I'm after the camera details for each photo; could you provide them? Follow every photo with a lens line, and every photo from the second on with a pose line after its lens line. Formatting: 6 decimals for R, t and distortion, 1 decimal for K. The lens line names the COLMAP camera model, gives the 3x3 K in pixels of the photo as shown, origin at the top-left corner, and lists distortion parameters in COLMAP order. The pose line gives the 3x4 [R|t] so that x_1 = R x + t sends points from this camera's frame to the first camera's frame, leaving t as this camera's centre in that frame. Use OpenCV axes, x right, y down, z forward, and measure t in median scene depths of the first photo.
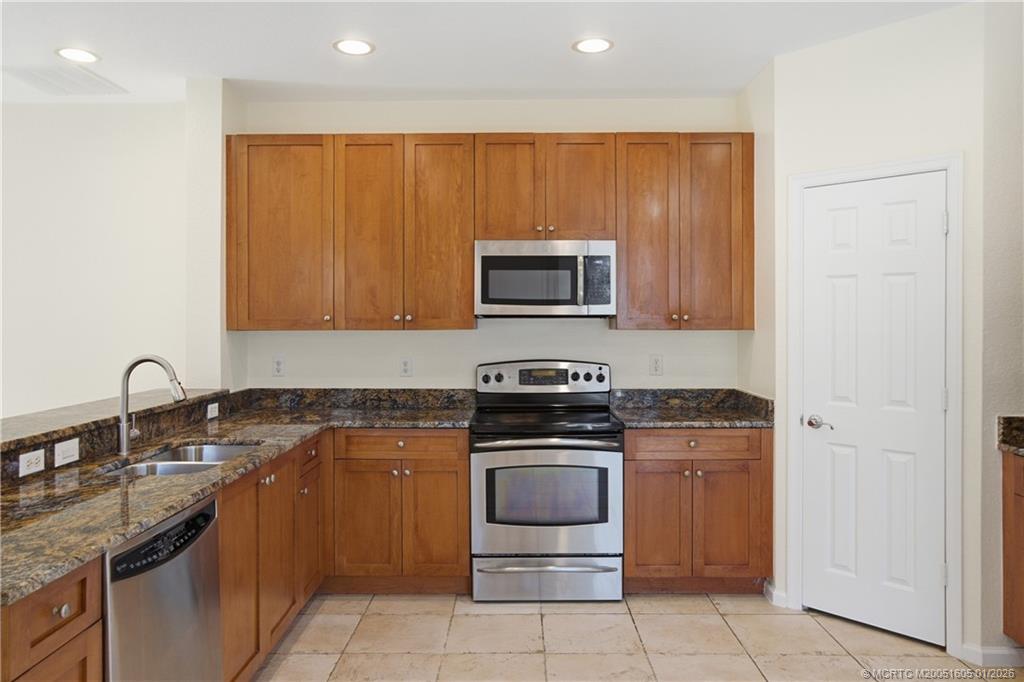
lens RADIAL K [[755.7, 0, 520.6], [0, 755.7, 319.5], [0, 0, 1]] dist [-0.029157, 0.040544]
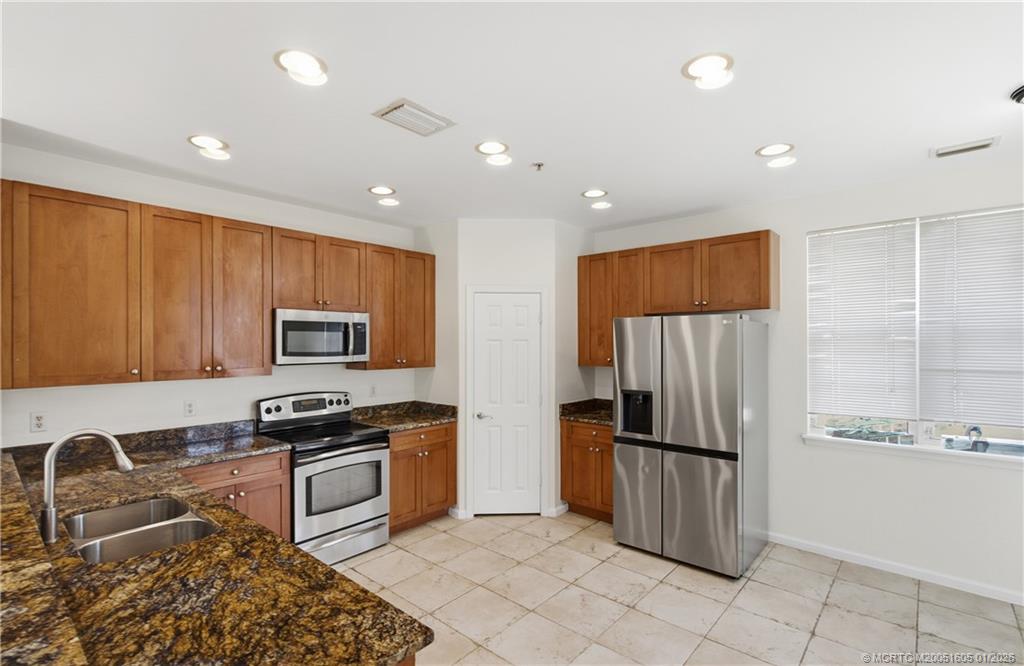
lens RADIAL K [[488.7, 0, 509.3], [0, 488.7, 337.3], [0, 0, 1]] dist [0.004838, -0.000586]
pose [[0.641483, 0.006018, 0.767113, -0.456654], [-0.004261, 0.999982, -0.004283, -0.051179], [-0.767125, -0.000521, 0.641497, 0.132016]]
